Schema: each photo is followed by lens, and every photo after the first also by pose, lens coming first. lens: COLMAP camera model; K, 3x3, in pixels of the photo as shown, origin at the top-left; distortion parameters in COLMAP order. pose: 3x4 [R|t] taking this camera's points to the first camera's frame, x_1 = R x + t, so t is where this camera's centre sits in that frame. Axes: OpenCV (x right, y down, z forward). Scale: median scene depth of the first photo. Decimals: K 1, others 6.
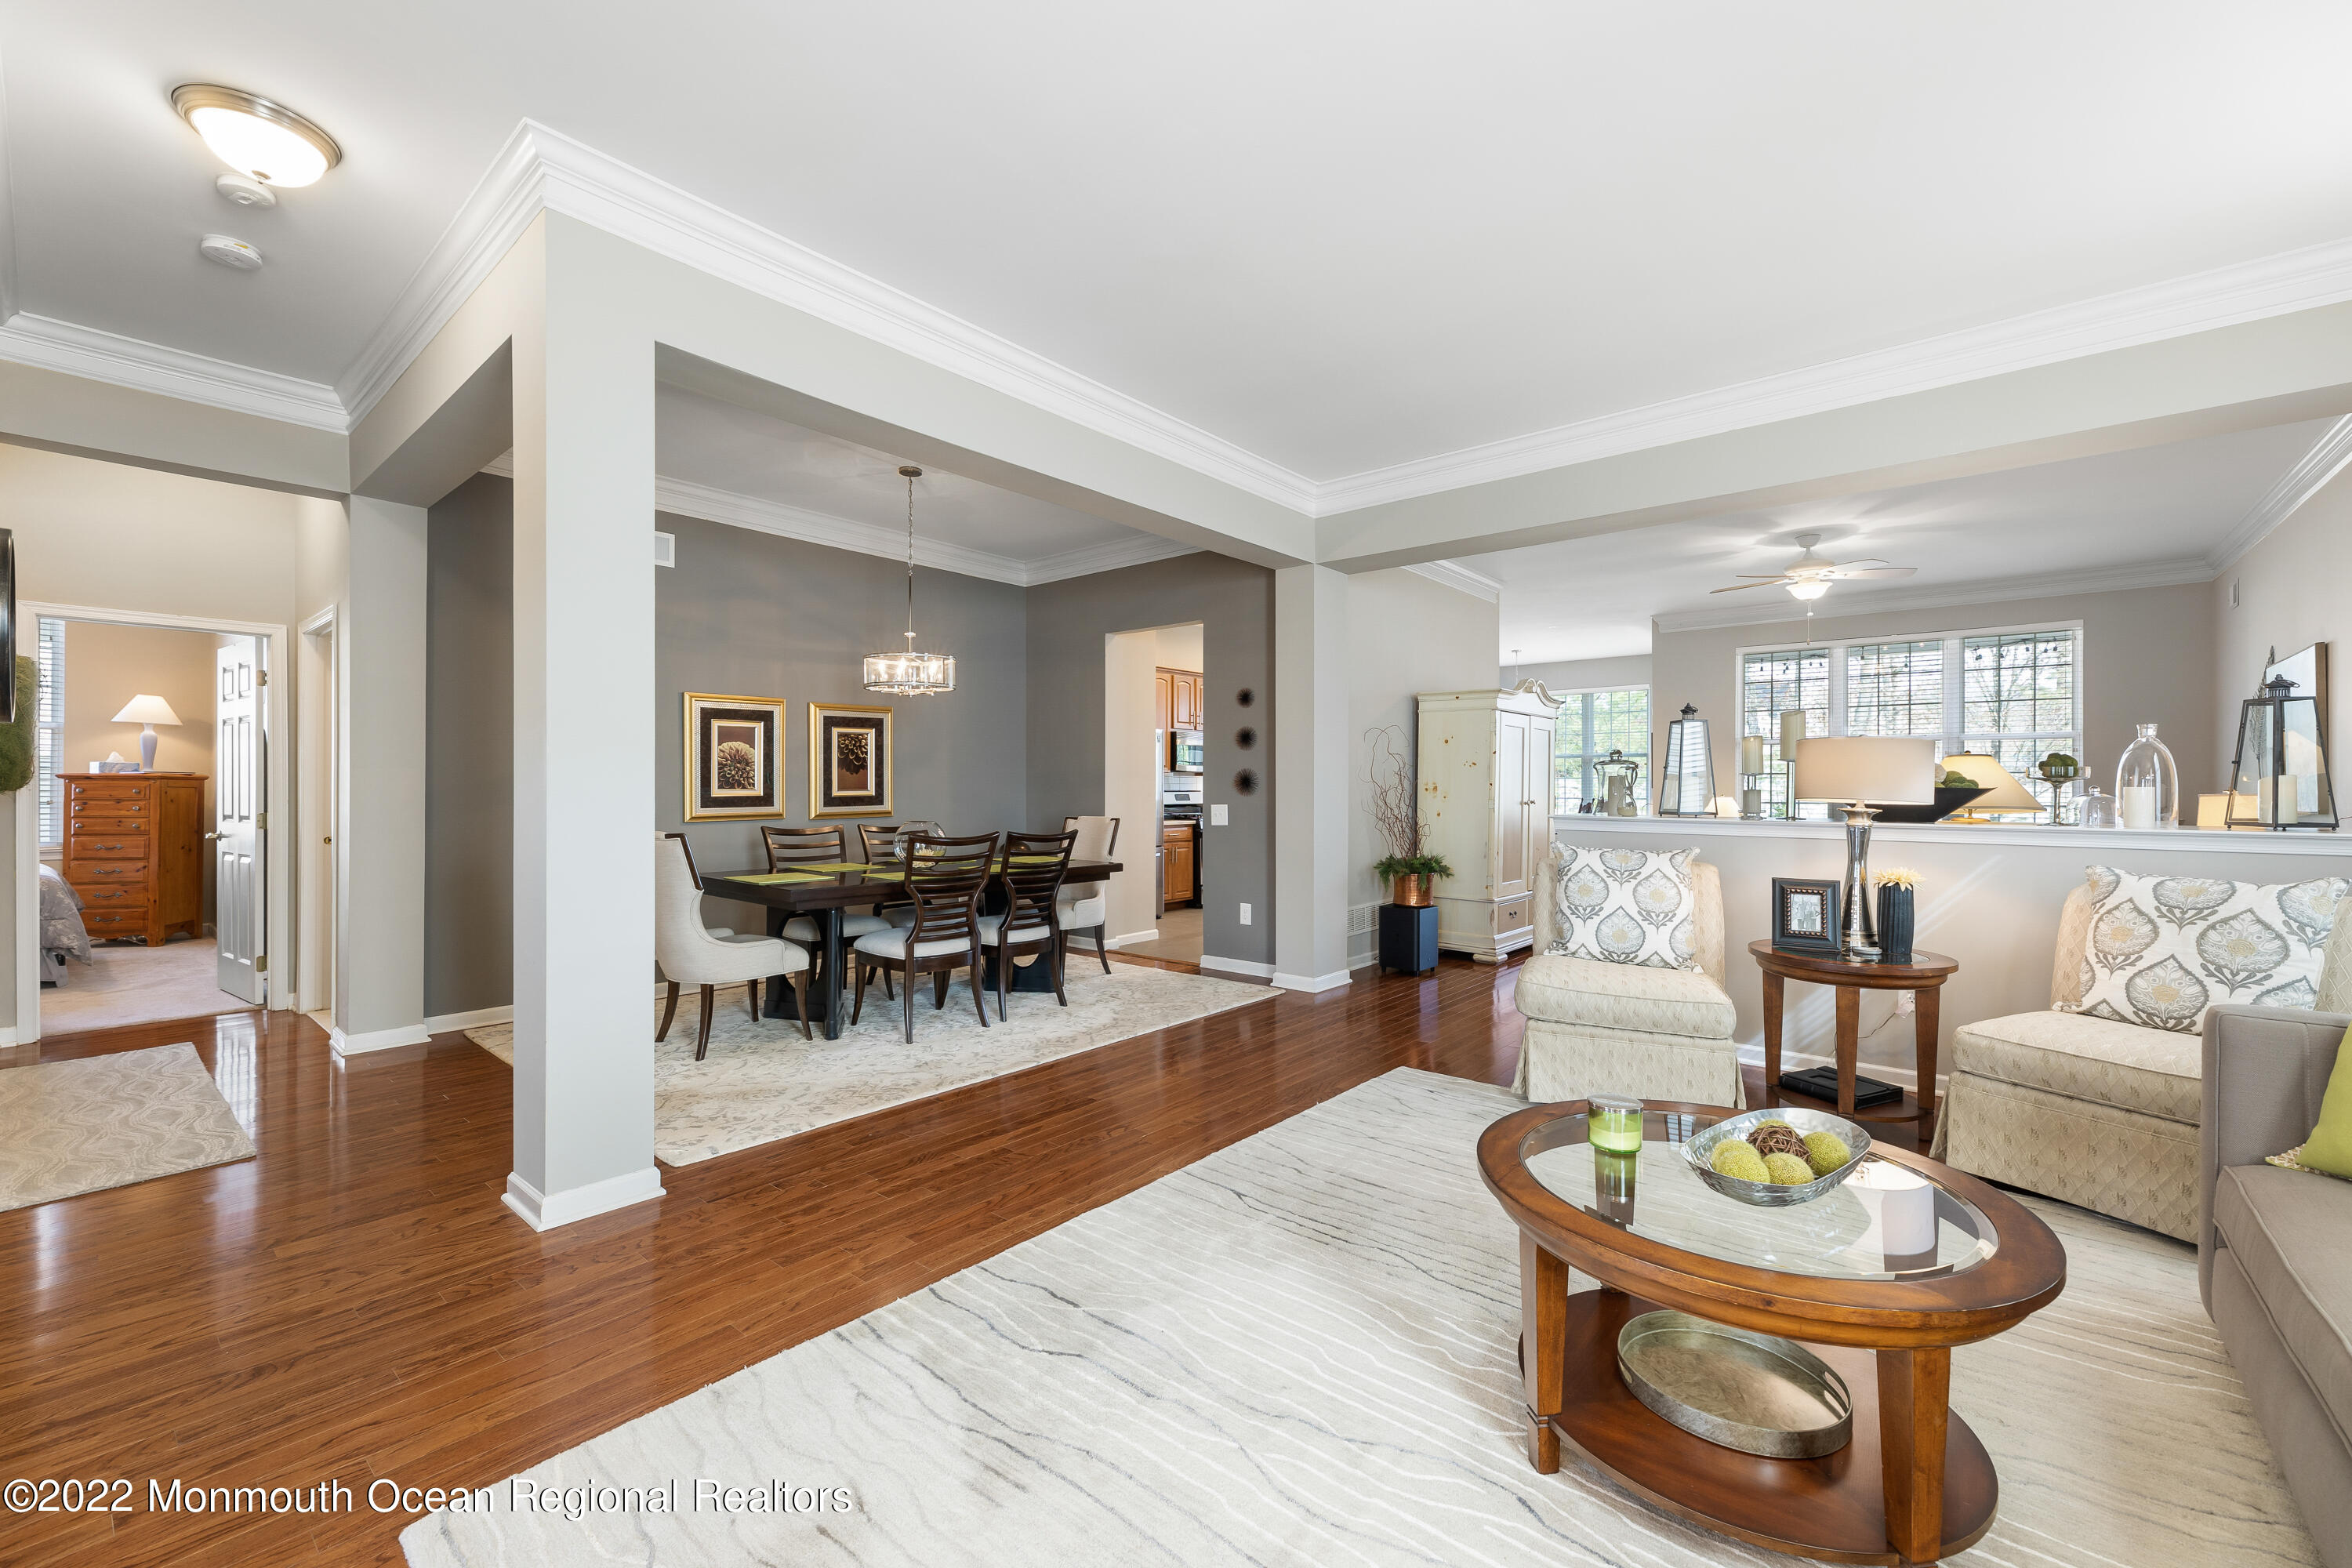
lens RADIAL K [[954.4, 0, 1181.7], [0, 954.4, 789.0], [0, 0, 1]] dist [0.001325, 0.000104]
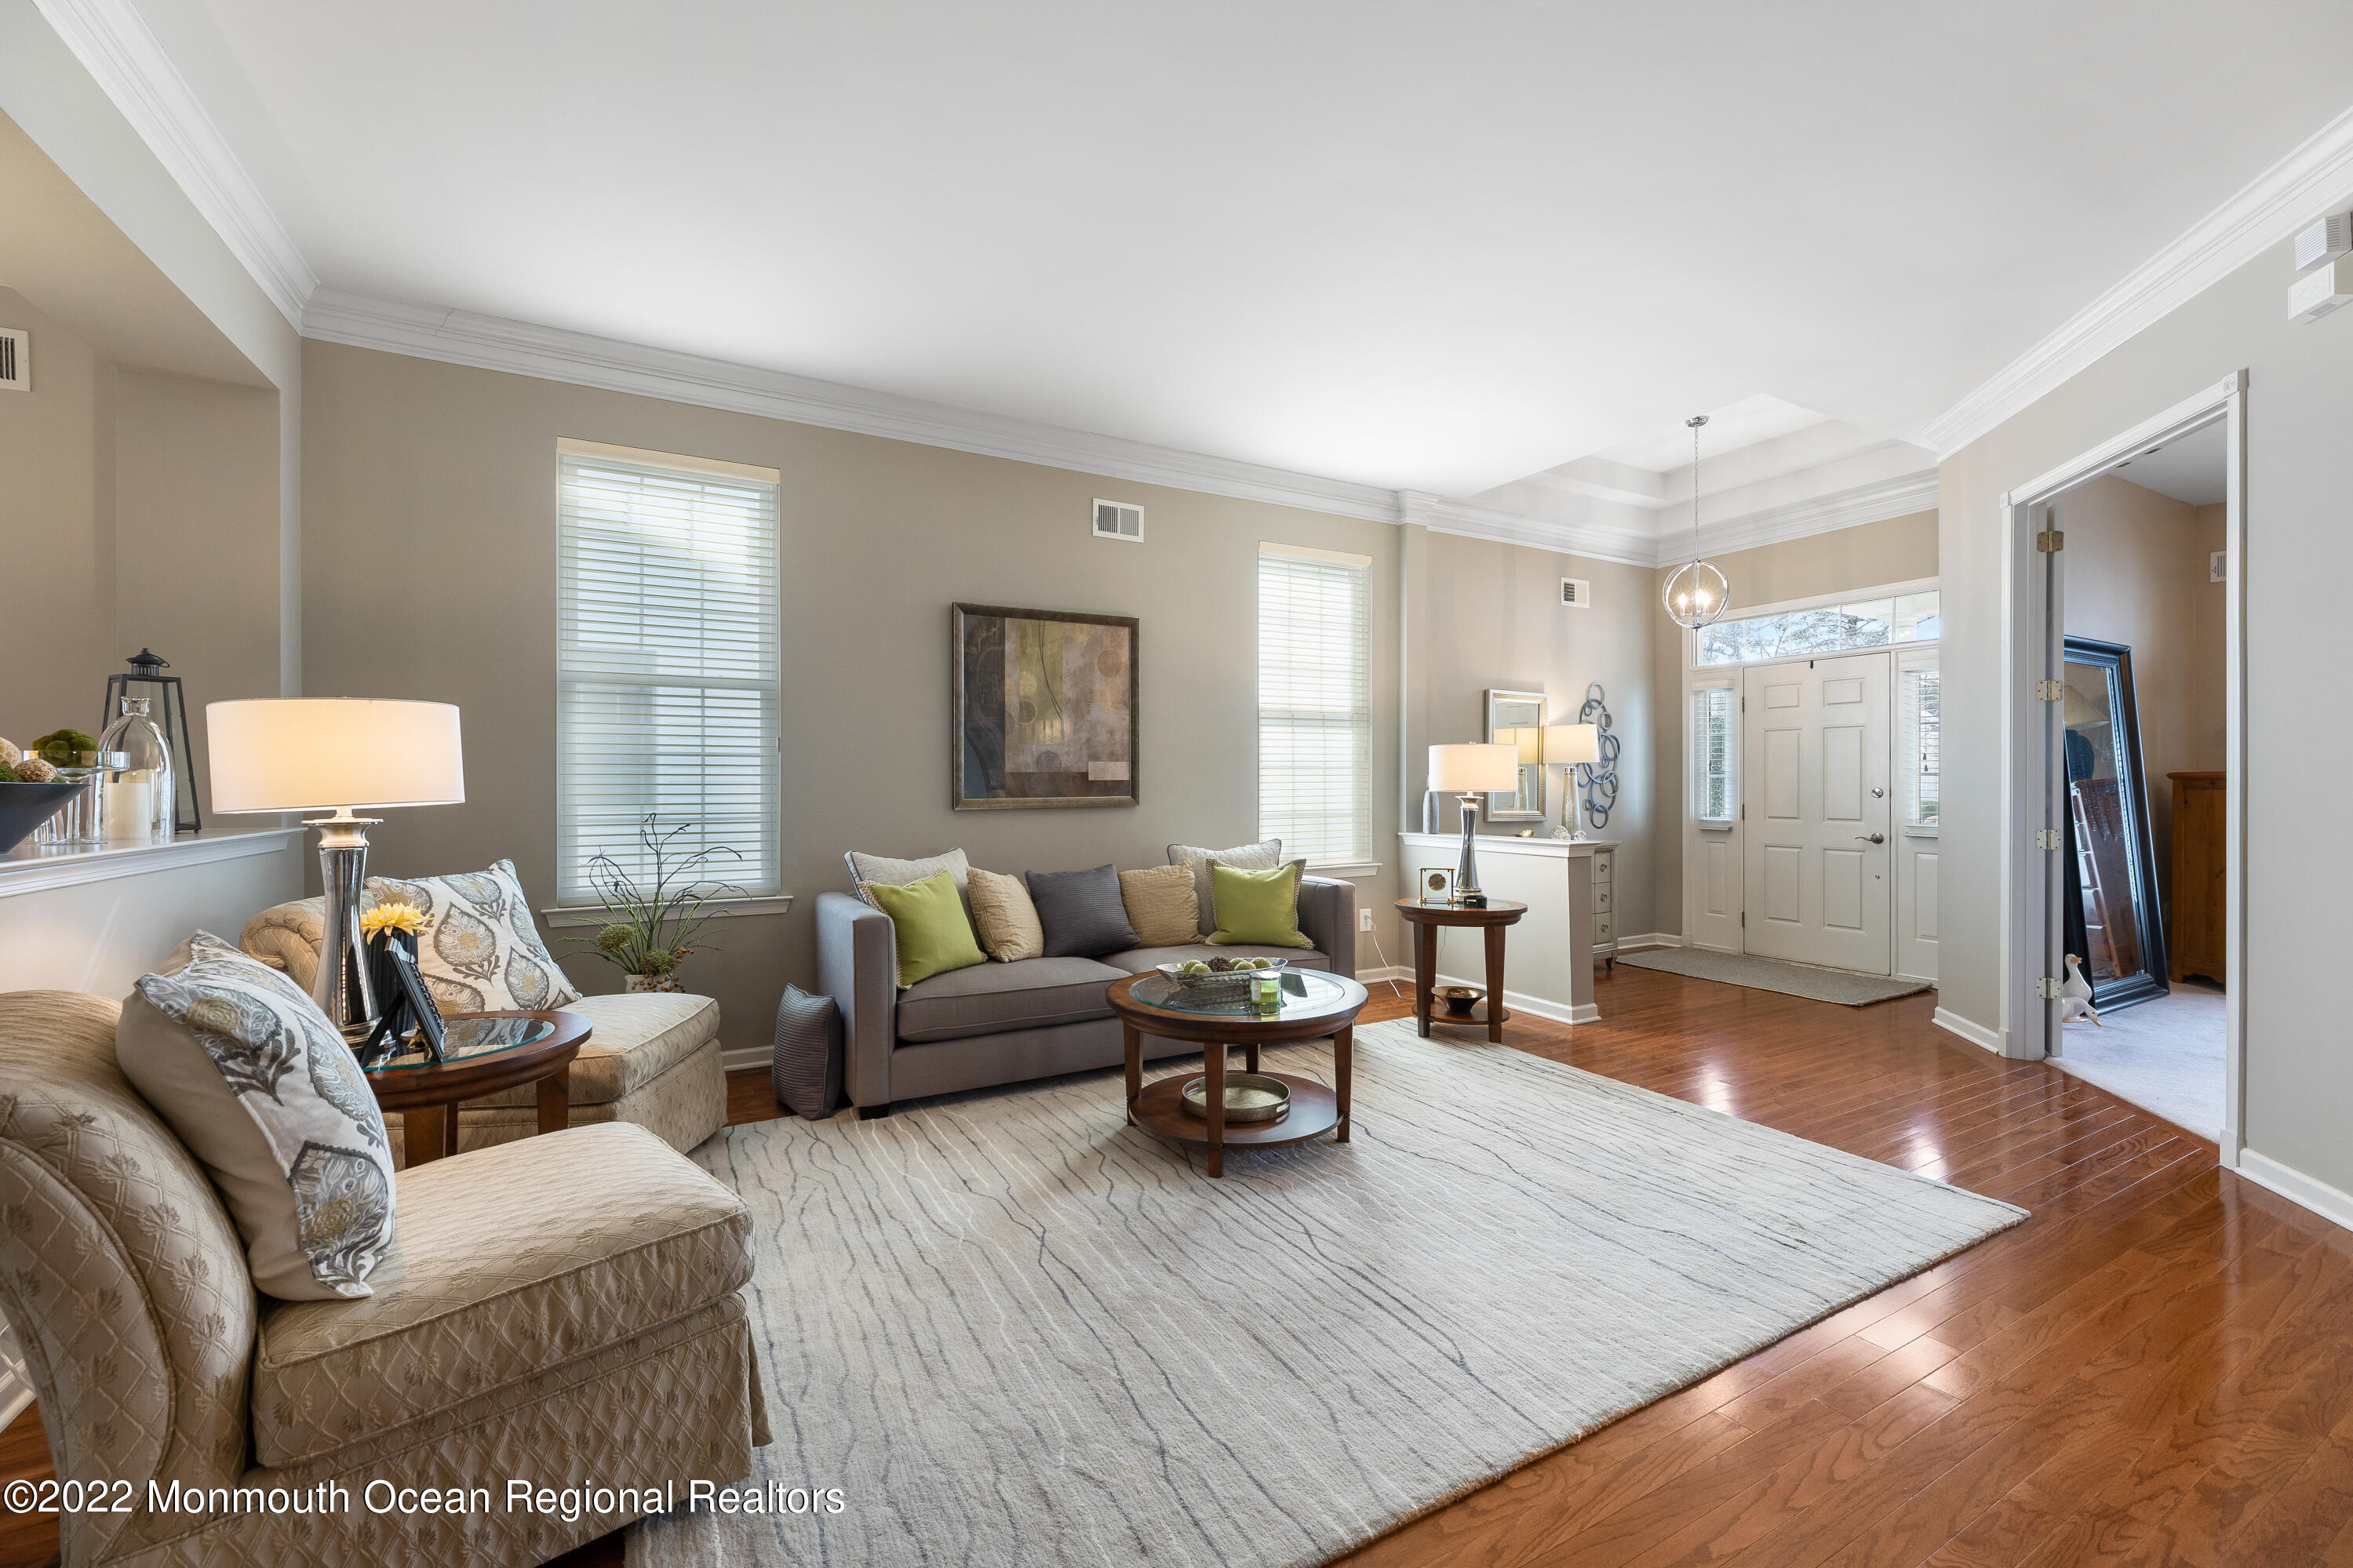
lens RADIAL K [[954.7, 0, 1176.9], [0, 954.7, 786.8], [0, 0, 1]] dist [0.001325, 0.000104]
pose [[-0.931399, -0.003635, 0.363981, -0.000017], [-0.001479, 0.999980, 0.006204, -0.003097], [-0.363997, 0.005240, -0.931386, 0.867917]]
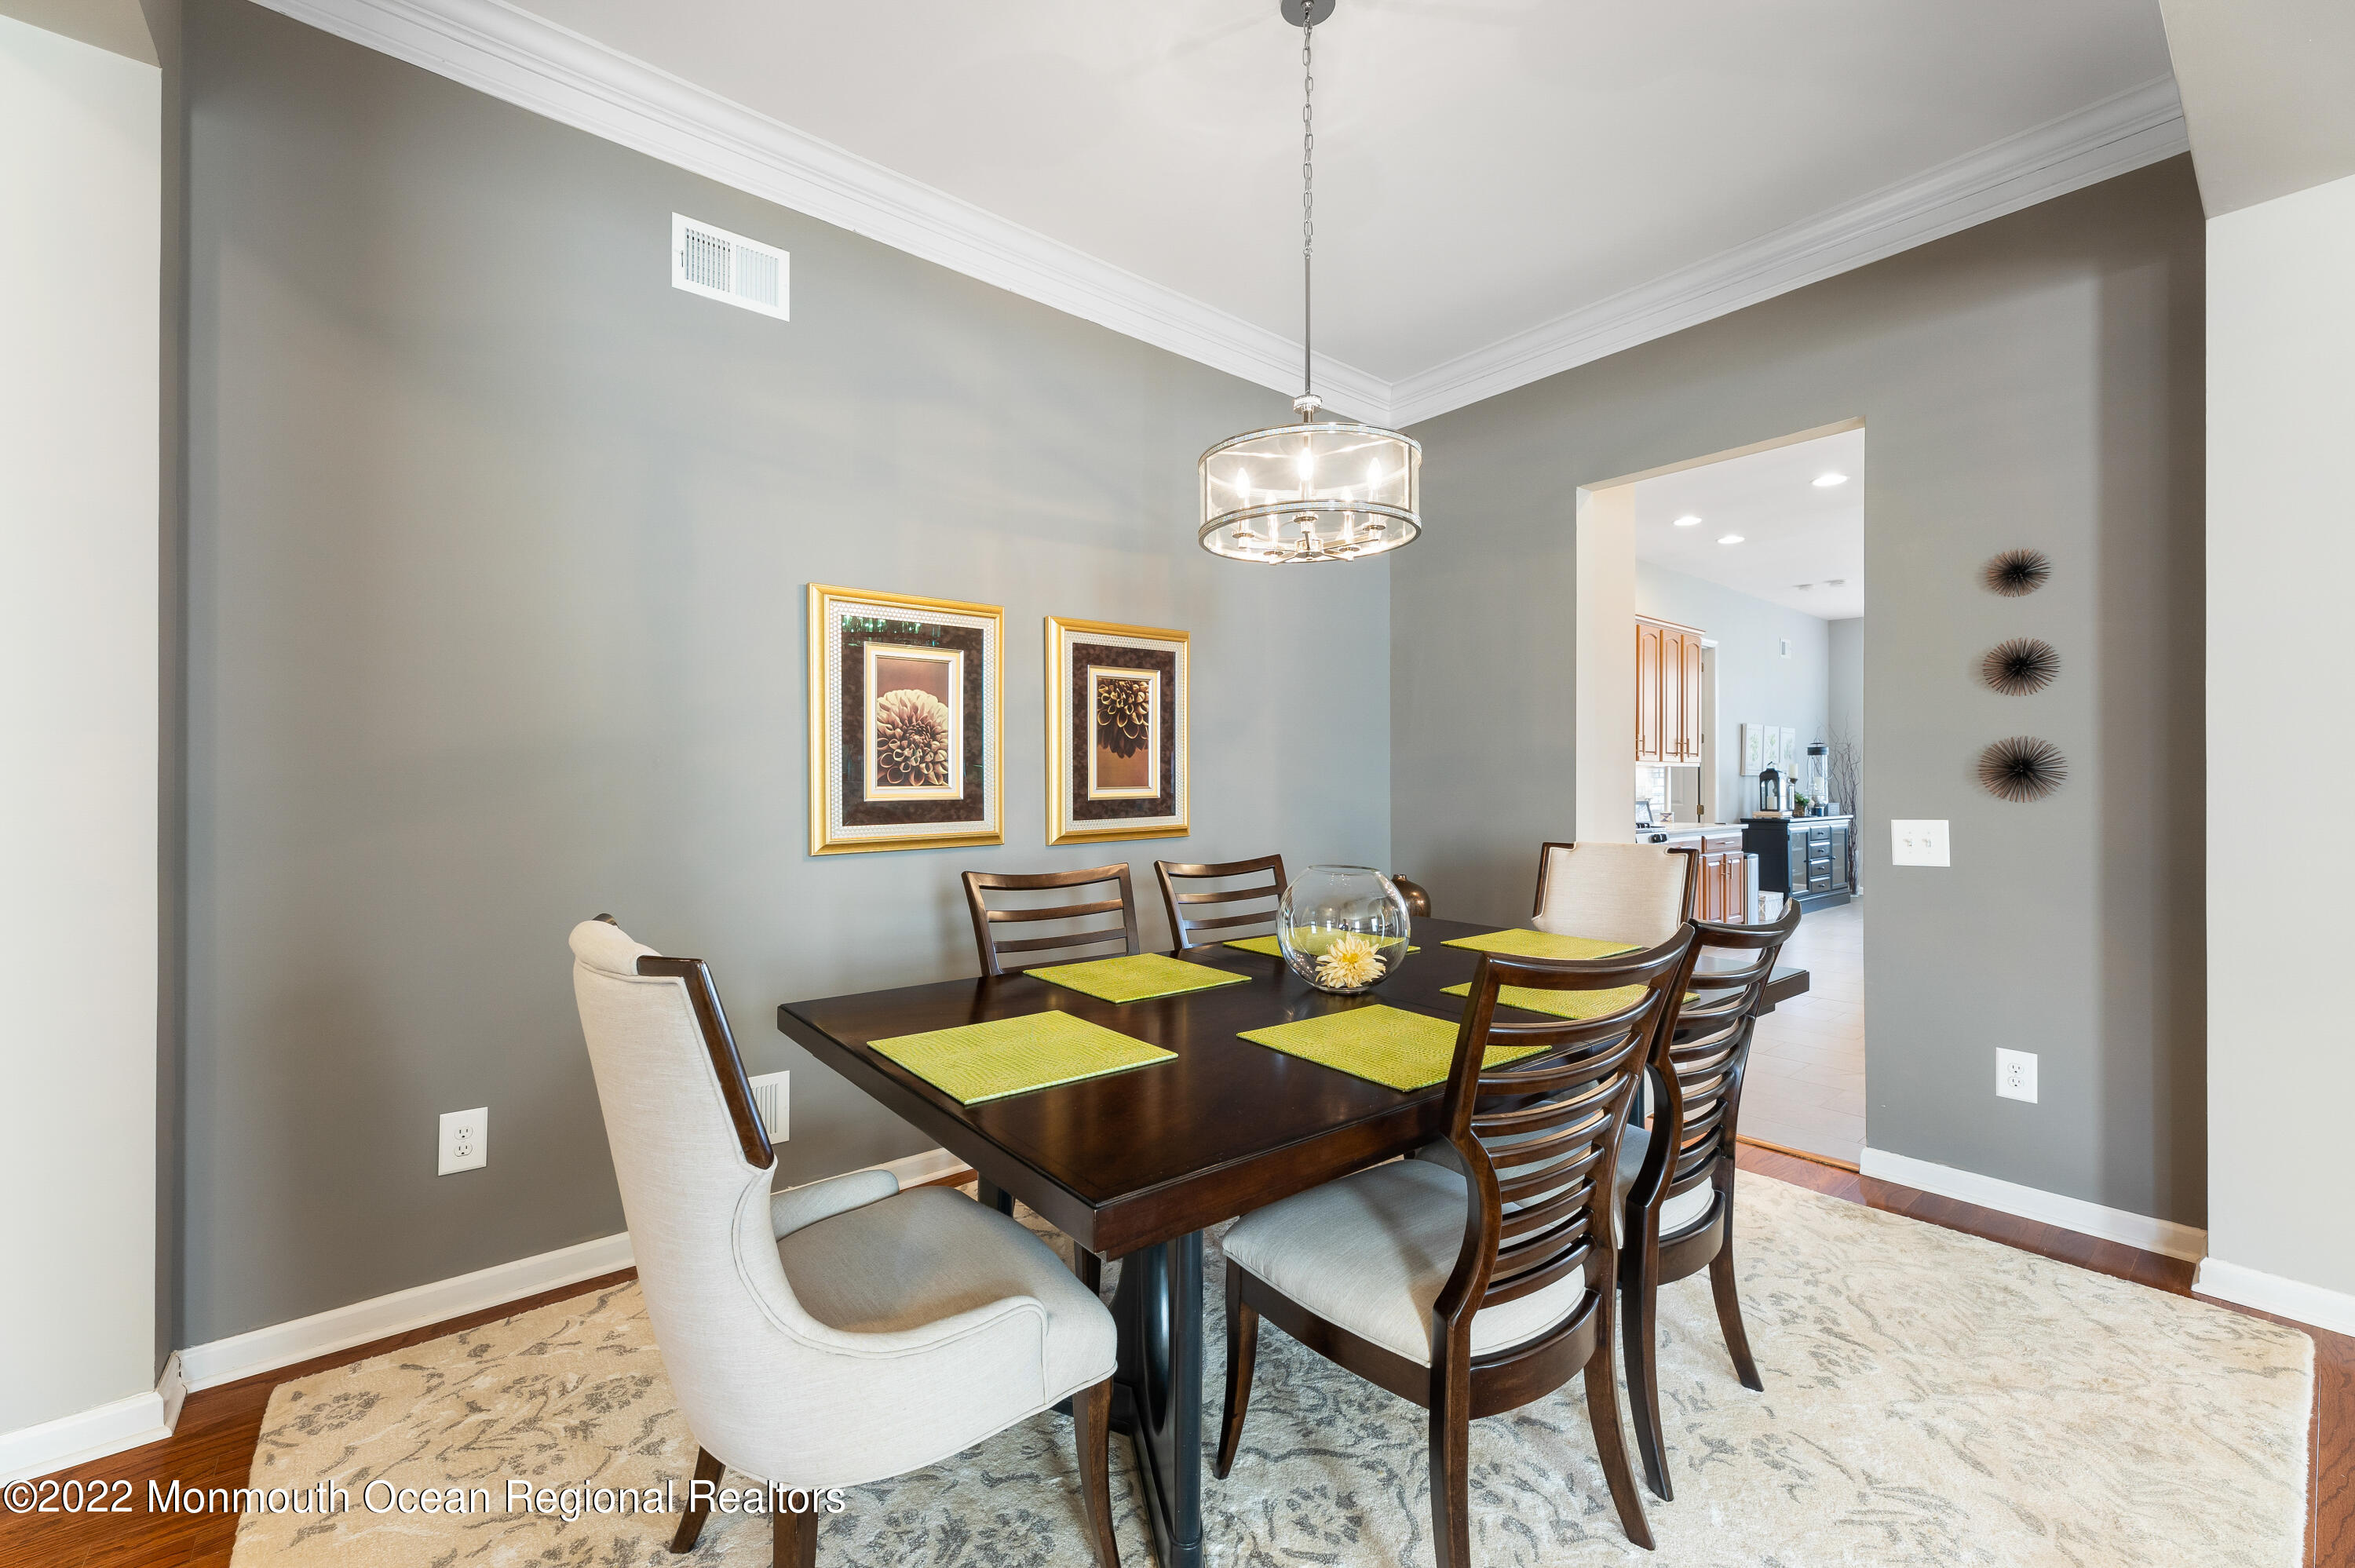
lens RADIAL K [[955.5, 0, 1173.2], [0, 955.5, 788.8], [0, 0, 1]] dist [0.001325, 0.000104]
pose [[0.983085, -0.000093, -0.183150, -0.238393], [0.001118, 0.999984, 0.005493, -0.000892], [0.183146, -0.005605, 0.983070, 0.527274]]
